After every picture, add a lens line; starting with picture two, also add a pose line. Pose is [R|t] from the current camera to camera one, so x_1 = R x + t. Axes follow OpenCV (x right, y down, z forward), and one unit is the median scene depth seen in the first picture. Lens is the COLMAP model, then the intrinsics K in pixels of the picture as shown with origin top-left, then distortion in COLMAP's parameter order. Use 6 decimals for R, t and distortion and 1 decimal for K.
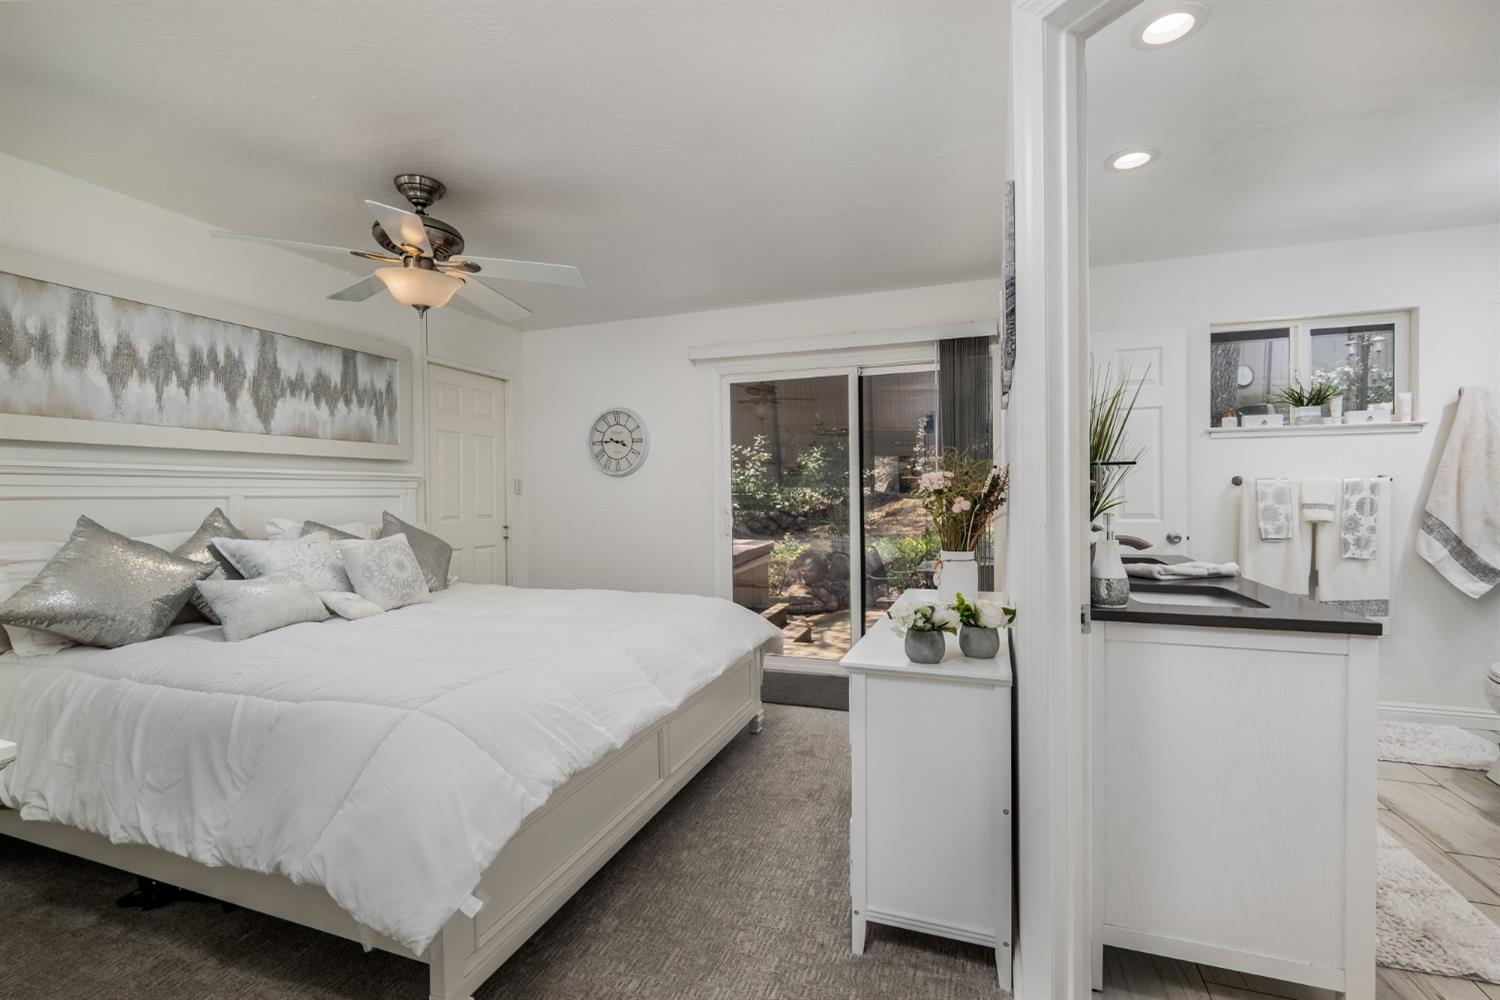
lens RADIAL K [[660.7, 0, 750.9], [0, 660.7, 504.3], [0, 0, 1]] dist [-0.002930, -0.000492]
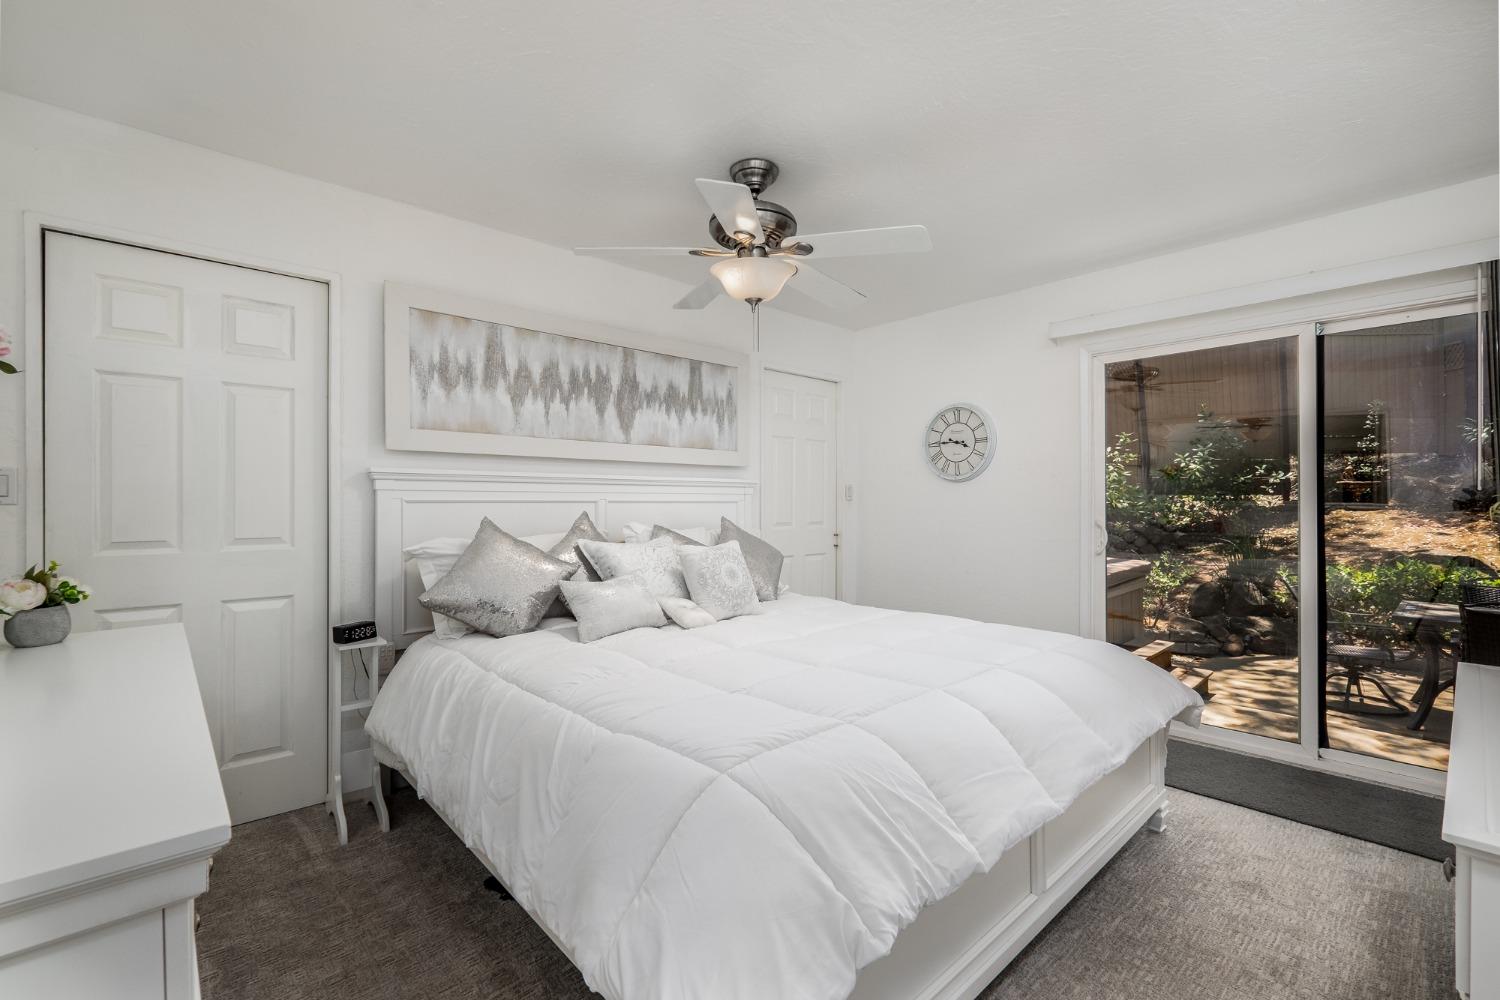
lens RADIAL K [[660.7, 0, 750.9], [0, 660.7, 504.3], [0, 0, 1]] dist [-0.002930, -0.000492]
pose [[0.884892, 0.009907, -0.465690, -0.059702], [-0.014756, 0.999868, -0.006769, -0.003276], [0.465562, 0.012862, 0.884922, 0.161156]]
